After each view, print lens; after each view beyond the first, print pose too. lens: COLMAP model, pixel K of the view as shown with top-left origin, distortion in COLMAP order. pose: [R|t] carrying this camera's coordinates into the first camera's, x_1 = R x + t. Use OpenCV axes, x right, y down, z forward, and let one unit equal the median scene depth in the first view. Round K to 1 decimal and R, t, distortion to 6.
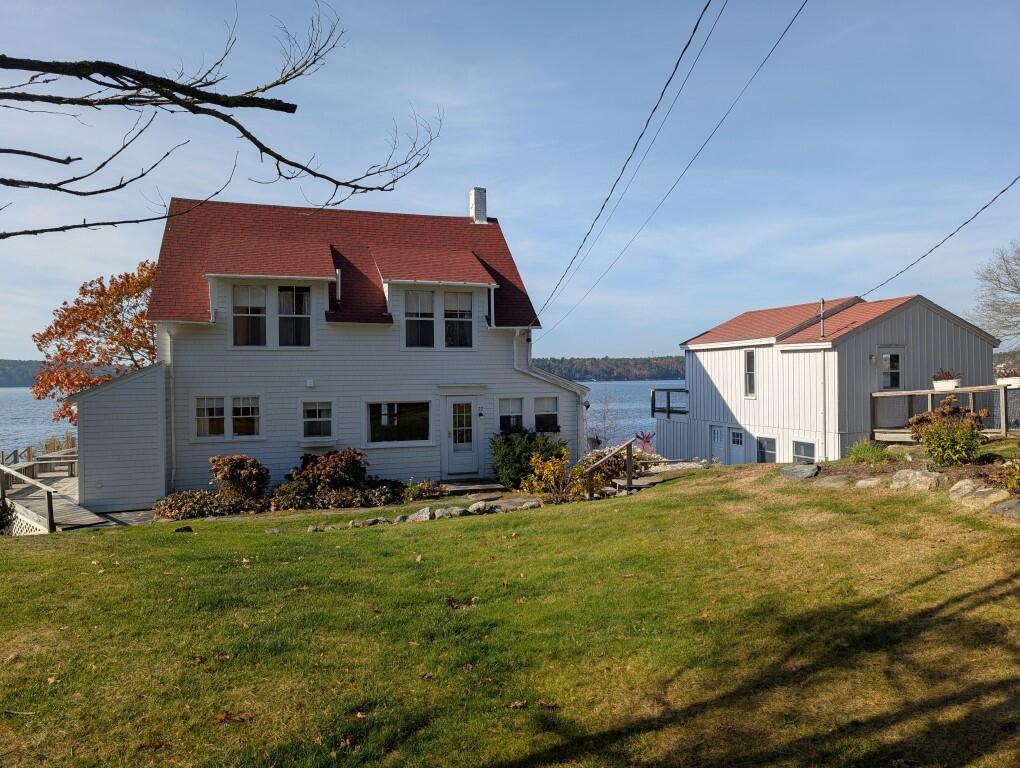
lens RADIAL K [[742.8, 0, 515.5], [0, 742.8, 376.3], [0, 0, 1]] dist [0.056842, -0.072296]
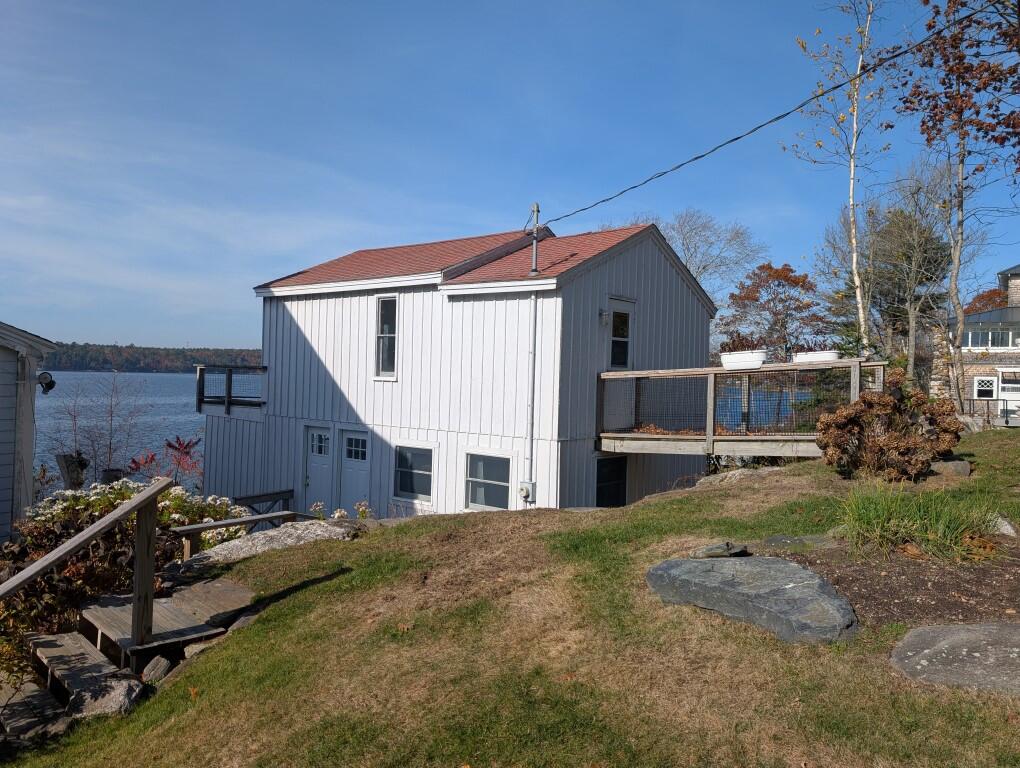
lens RADIAL K [[742.8, 0, 515.5], [0, 742.8, 376.3], [0, 0, 1]] dist [0.056842, -0.072296]
pose [[0.827077, 0.032307, 0.561159, 0.076786], [-0.035505, 0.999356, -0.005206, 0.027642], [-0.560966, -0.015618, 0.827692, 0.490758]]
